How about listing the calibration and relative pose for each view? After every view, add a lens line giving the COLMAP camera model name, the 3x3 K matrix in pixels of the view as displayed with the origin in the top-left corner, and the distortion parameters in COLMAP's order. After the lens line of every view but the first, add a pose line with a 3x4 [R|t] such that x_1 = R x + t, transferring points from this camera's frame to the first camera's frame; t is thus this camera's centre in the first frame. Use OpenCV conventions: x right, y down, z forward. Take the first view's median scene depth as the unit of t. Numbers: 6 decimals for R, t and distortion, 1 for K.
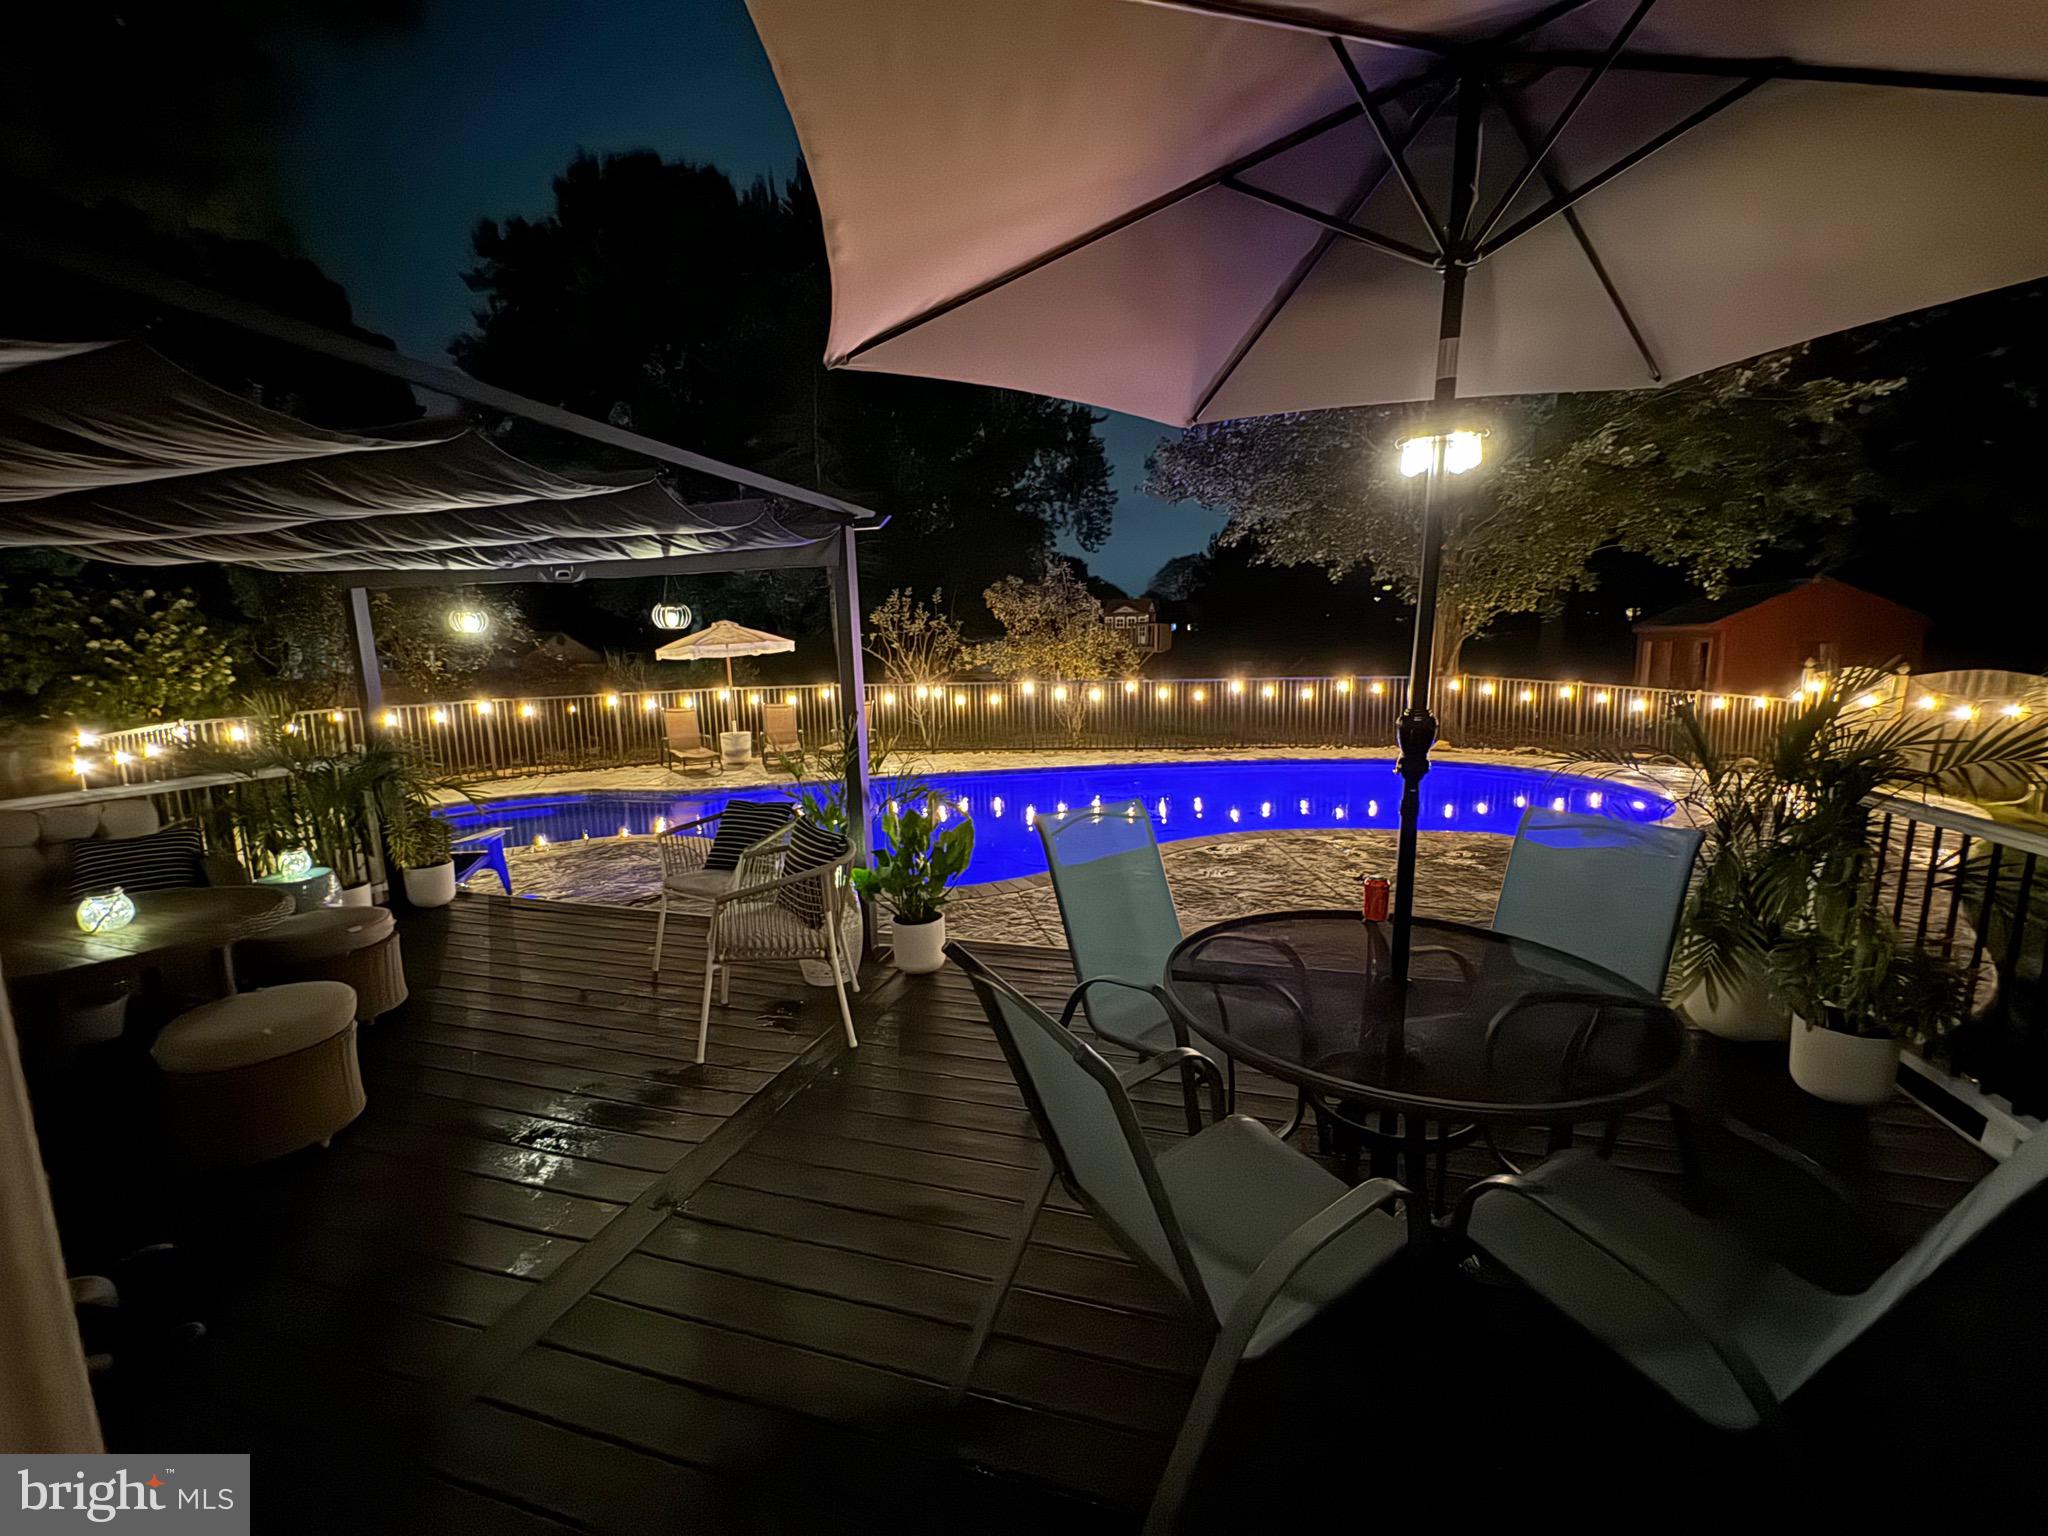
lens RADIAL K [[810.8, 0, 1036.6], [0, 810.8, 761.2], [0, 0, 1]] dist [-0.002018, 0.000171]
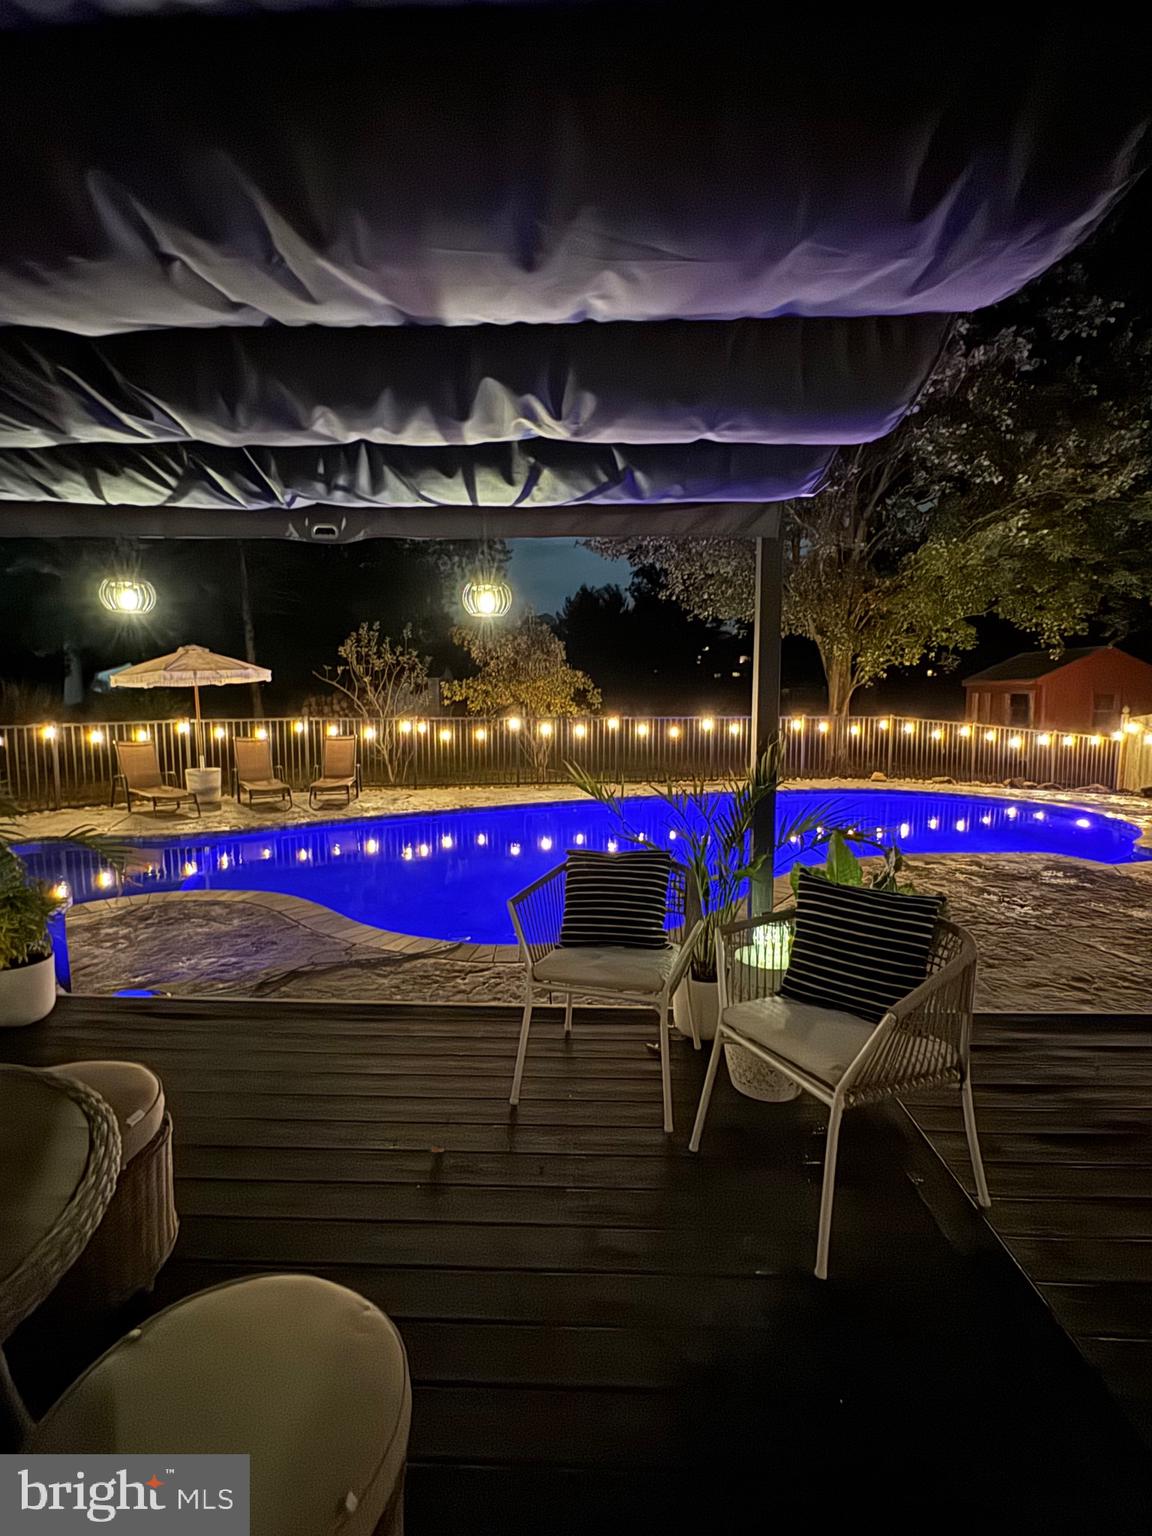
lens RADIAL K [[715.2, 0, 576.0], [0, 715.2, 768.0], [0, 0, 1]] dist [-0.000006, -0.000083]
pose [[0.966400, -0.005554, 0.256984, -0.171678], [0.015220, 0.999249, -0.035641, -0.001193], [-0.256593, 0.038355, 0.965758, 0.116691]]
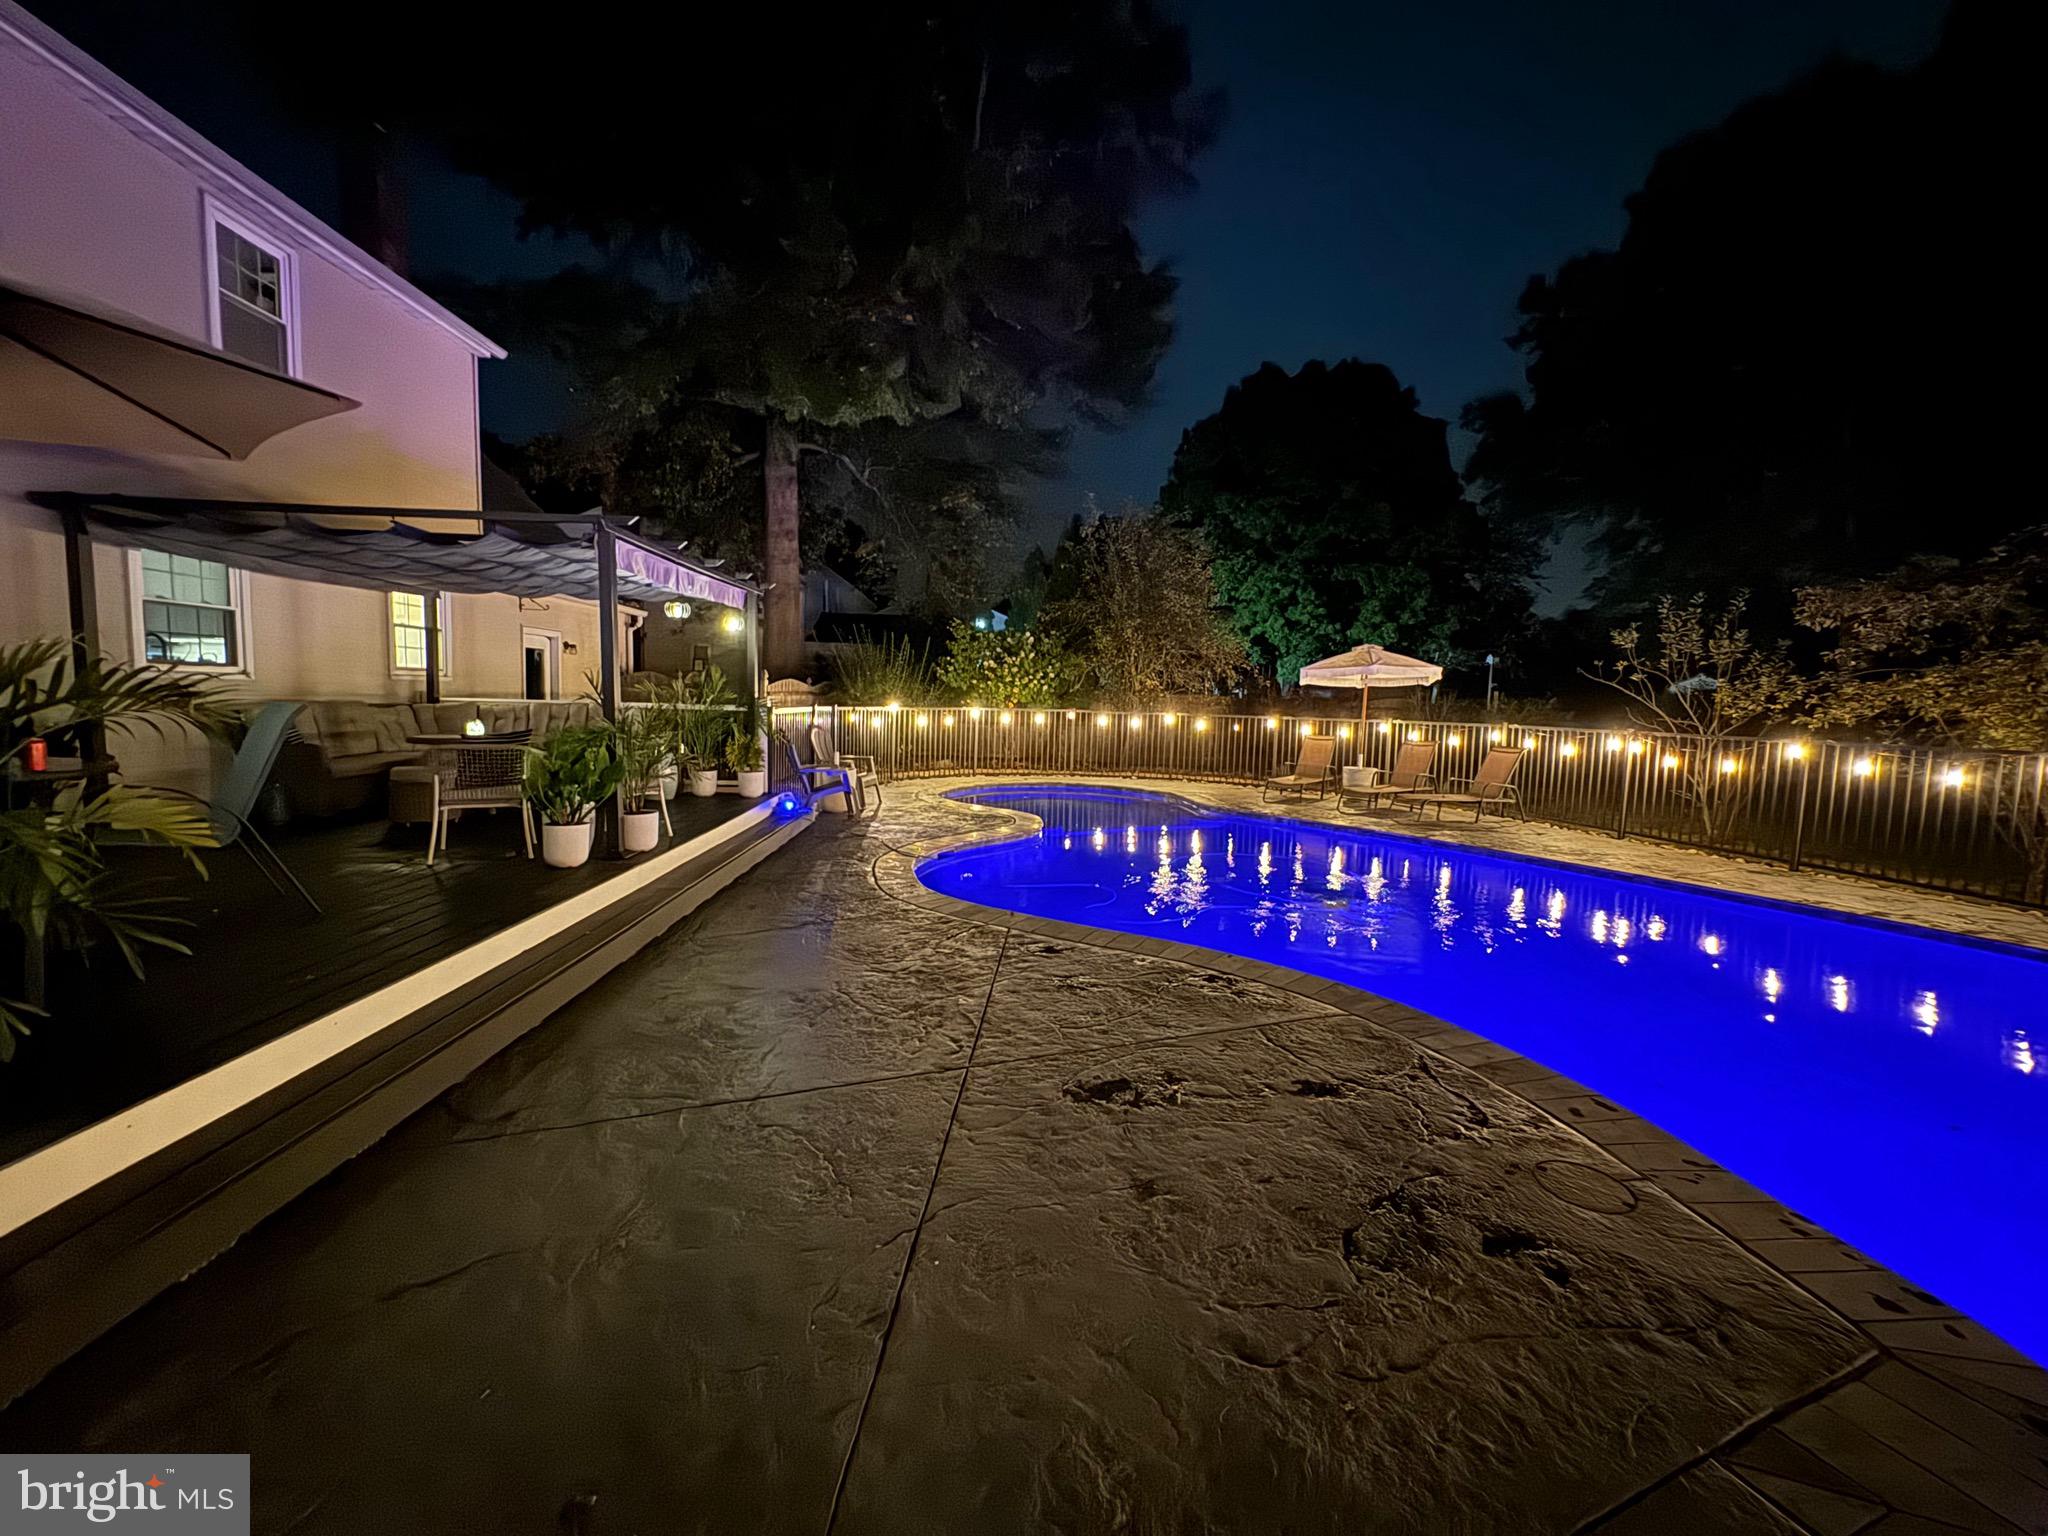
lens RADIAL K [[810.8, 0, 1036.6], [0, 810.8, 761.2], [0, 0, 1]] dist [-0.002018, 0.000171]
pose [[0.298377, 0.103369, -0.948834, 0.396614], [-0.156597, 0.985948, 0.058168, -0.037740], [0.941514, 0.131229, 0.310371, 0.357544]]
